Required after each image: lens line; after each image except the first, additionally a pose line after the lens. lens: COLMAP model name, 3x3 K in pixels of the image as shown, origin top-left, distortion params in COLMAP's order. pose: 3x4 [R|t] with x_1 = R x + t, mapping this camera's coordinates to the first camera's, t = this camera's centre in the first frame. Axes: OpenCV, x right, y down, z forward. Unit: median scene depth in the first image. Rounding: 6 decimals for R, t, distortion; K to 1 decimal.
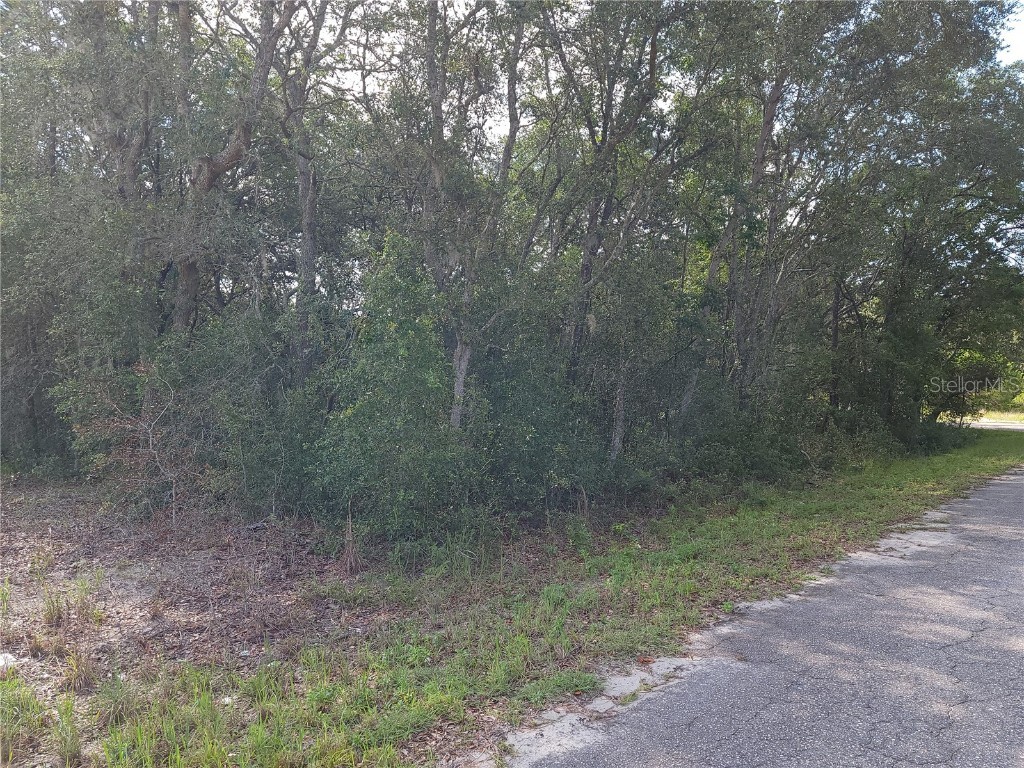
lens RADIAL K [[708.6, 0, 521.4], [0, 708.6, 375.3], [0, 0, 1]] dist [0.061191, -0.051888]
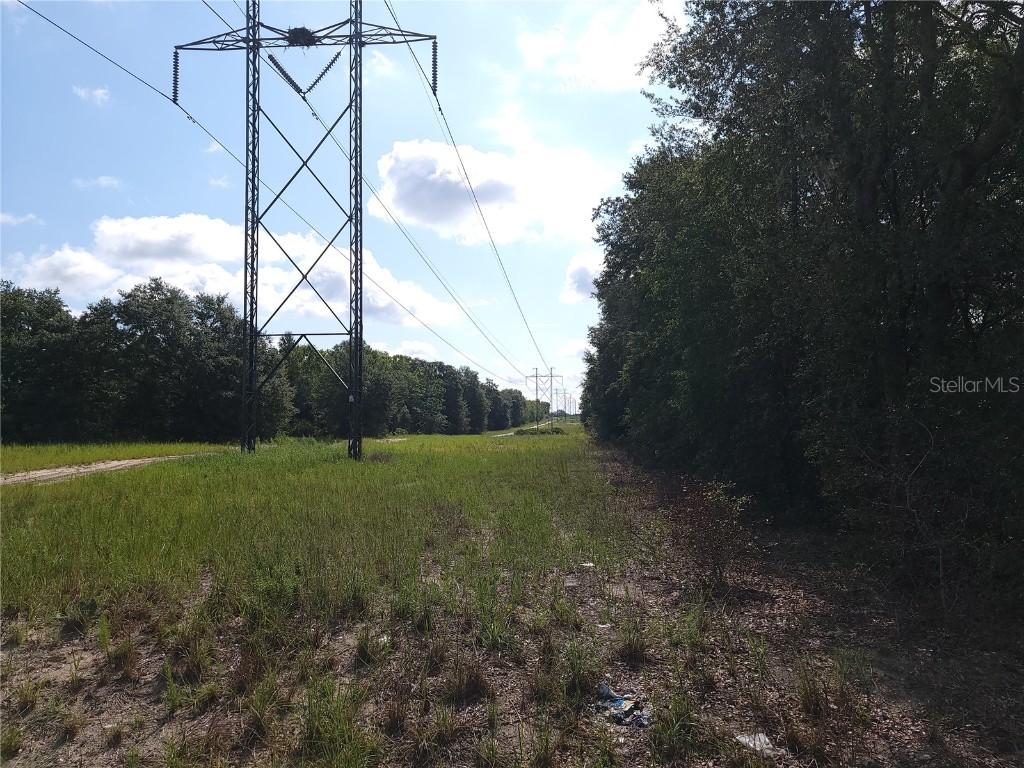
lens RADIAL K [[708.6, 0, 518.9], [0, 708.6, 378.2], [0, 0, 1]] dist [0.061191, -0.051888]
pose [[0.578465, -0.056528, -0.813746, -0.090072], [0.010566, 0.998031, -0.061818, 0.001659], [0.815639, 0.027162, 0.577923, 0.145307]]
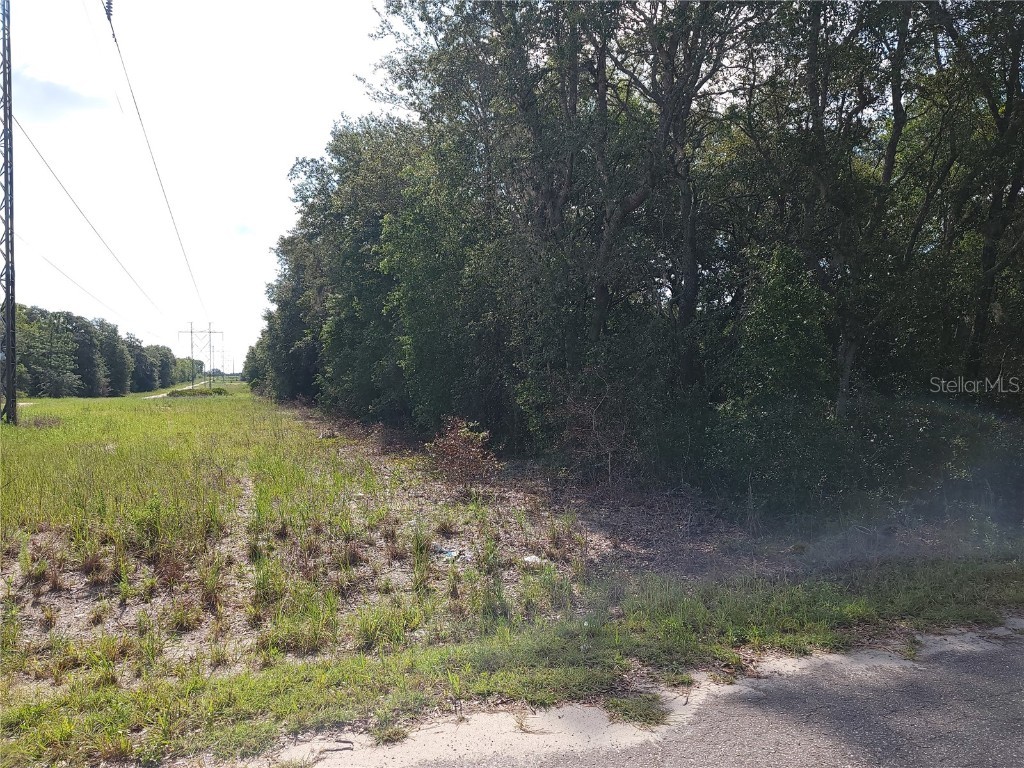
lens RADIAL K [[708.6, 0, 521.5], [0, 708.6, 373.9], [0, 0, 1]] dist [0.061191, -0.051888]
pose [[0.881240, -0.016781, -0.472372, -0.009489], [0.017181, 0.999846, -0.003467, 0.002051], [0.472357, -0.005061, 0.881393, -0.211955]]
